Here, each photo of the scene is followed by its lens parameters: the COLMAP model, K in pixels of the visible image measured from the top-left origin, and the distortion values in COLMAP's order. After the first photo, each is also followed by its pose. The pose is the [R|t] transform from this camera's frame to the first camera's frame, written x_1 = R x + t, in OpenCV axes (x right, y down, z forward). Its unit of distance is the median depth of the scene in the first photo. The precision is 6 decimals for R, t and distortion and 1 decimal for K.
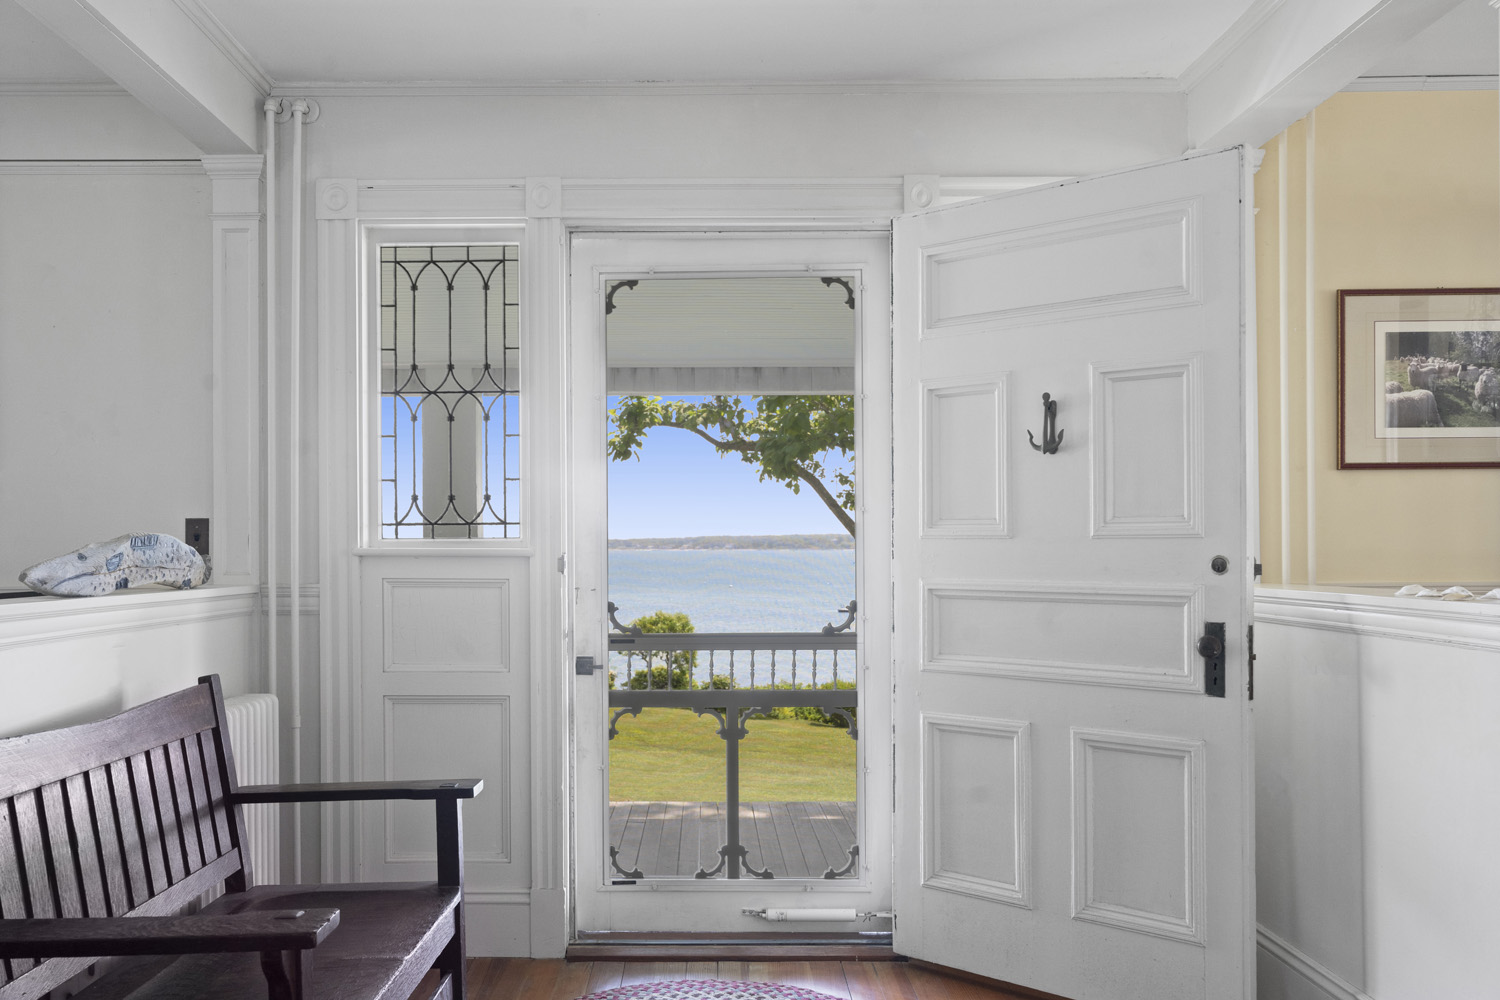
lens RADIAL K [[1259.1, 0, 746.7], [0, 1259.1, 502.2], [0, 0, 1]] dist [-0.001865, 0.010906]
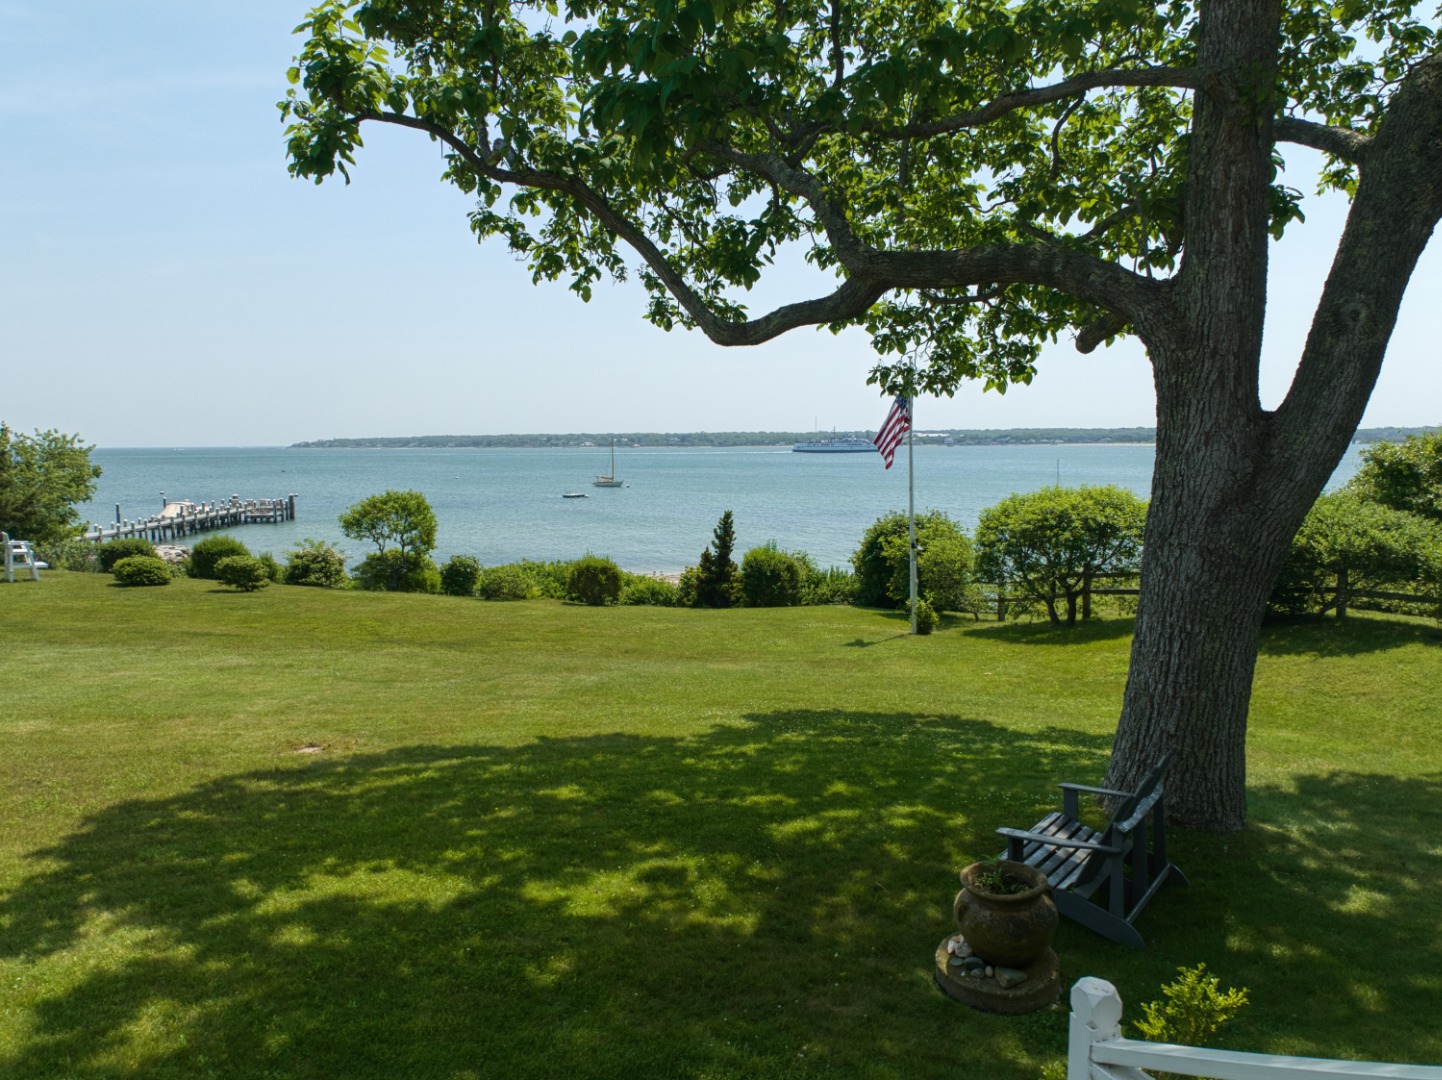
lens RADIAL K [[1018.8, 0, 728.5], [0, 1018.8, 538.2], [0, 0, 1]] dist [-0.021751, 0.000052]
pose [[0.967982, -0.029487, 0.249280, -0.016782], [-0.001256, 0.992495, 0.122280, 0.031031], [-0.251015, -0.118678, 0.960681, 0.221292]]
